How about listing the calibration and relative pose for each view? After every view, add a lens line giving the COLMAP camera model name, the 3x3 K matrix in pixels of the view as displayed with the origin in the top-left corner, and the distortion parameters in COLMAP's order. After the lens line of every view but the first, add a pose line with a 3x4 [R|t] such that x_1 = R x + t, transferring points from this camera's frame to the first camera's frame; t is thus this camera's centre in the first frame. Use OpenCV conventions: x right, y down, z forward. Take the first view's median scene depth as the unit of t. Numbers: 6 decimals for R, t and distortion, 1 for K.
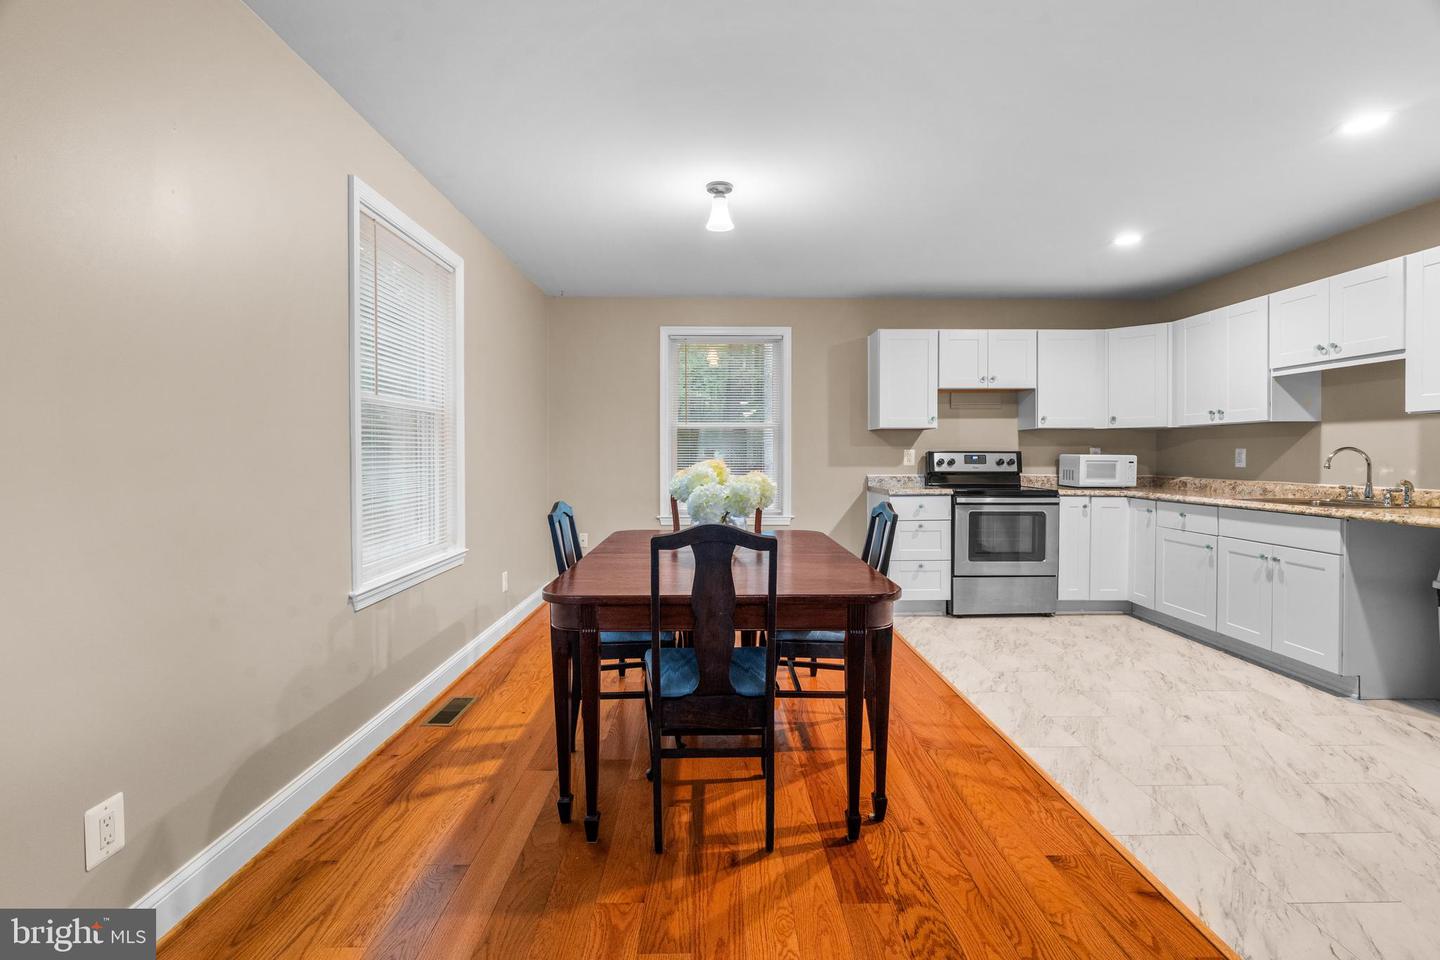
lens RADIAL K [[658.2, 0, 718.6], [0, 658.2, 458.7], [0, 0, 1]] dist [0.000298, 0.000055]
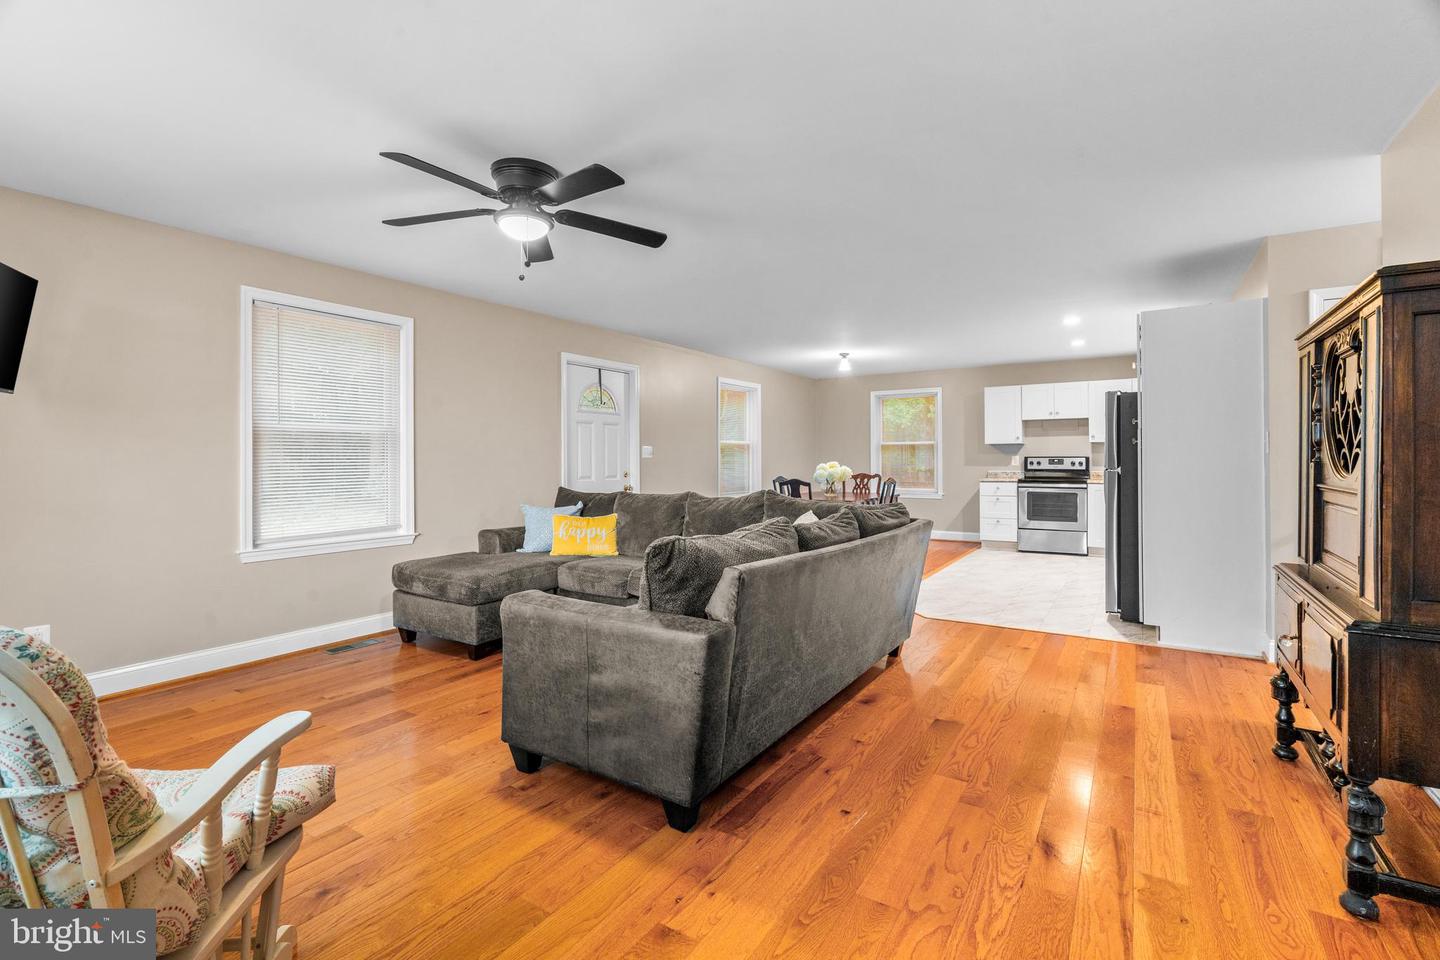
lens RADIAL K [[658.2, 0, 718.6], [0, 658.2, 458.7], [0, 0, 1]] dist [0.000298, 0.000055]
pose [[0.834701, -0.001580, -0.550701, 0.592539], [-0.000700, 0.999992, -0.003930, 0.000625], [0.550703, 0.003666, 0.834693, -0.825927]]
